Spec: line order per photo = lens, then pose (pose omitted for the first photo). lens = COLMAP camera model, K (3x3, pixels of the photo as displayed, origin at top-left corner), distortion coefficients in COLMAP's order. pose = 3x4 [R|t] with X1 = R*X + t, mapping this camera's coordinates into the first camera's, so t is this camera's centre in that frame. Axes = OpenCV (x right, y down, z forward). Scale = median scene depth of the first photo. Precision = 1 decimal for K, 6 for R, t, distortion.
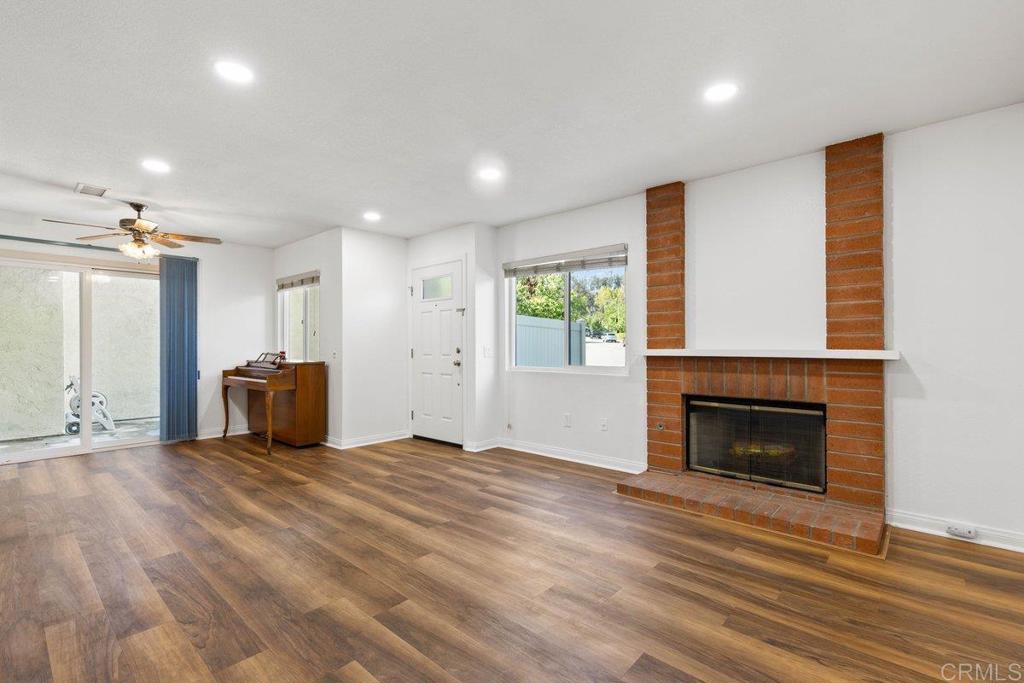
lens RADIAL K [[467.5, 0, 519.3], [0, 467.5, 346.1], [0, 0, 1]] dist [-0.000213, -0.000536]
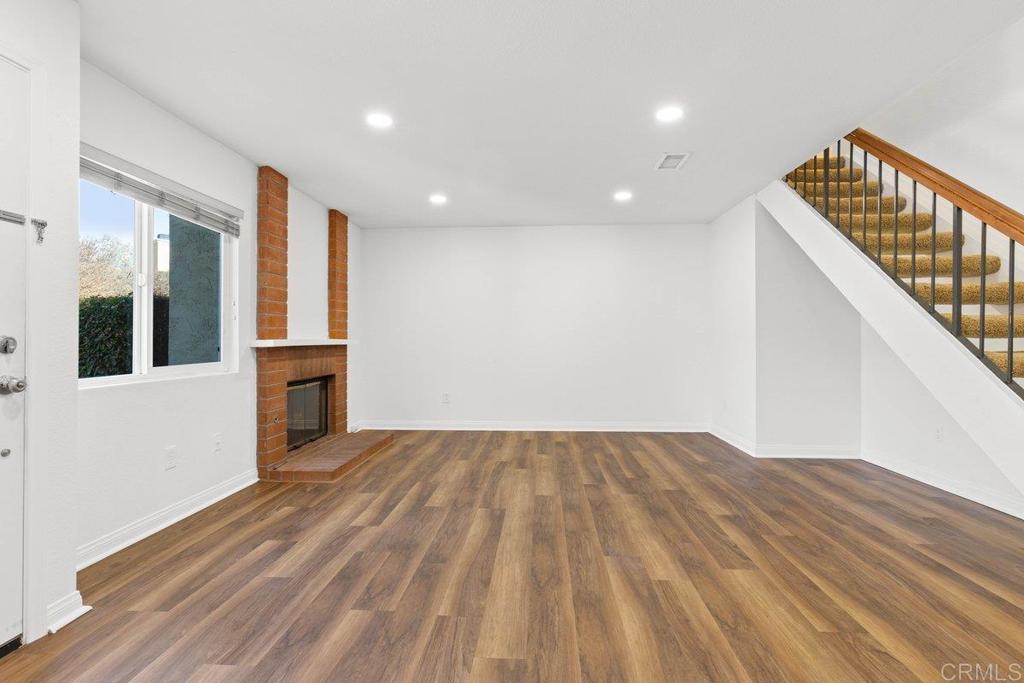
lens RADIAL K [[467.5, 0, 517.5], [0, 467.5, 338.6], [0, 0, 1]] dist [-0.000213, -0.000536]
pose [[-0.614373, 0.001323, 0.789014, -0.897281], [0.001512, 0.999999, -0.000499, 0.006557], [-0.789014, 0.000886, -0.614374, 1.398284]]
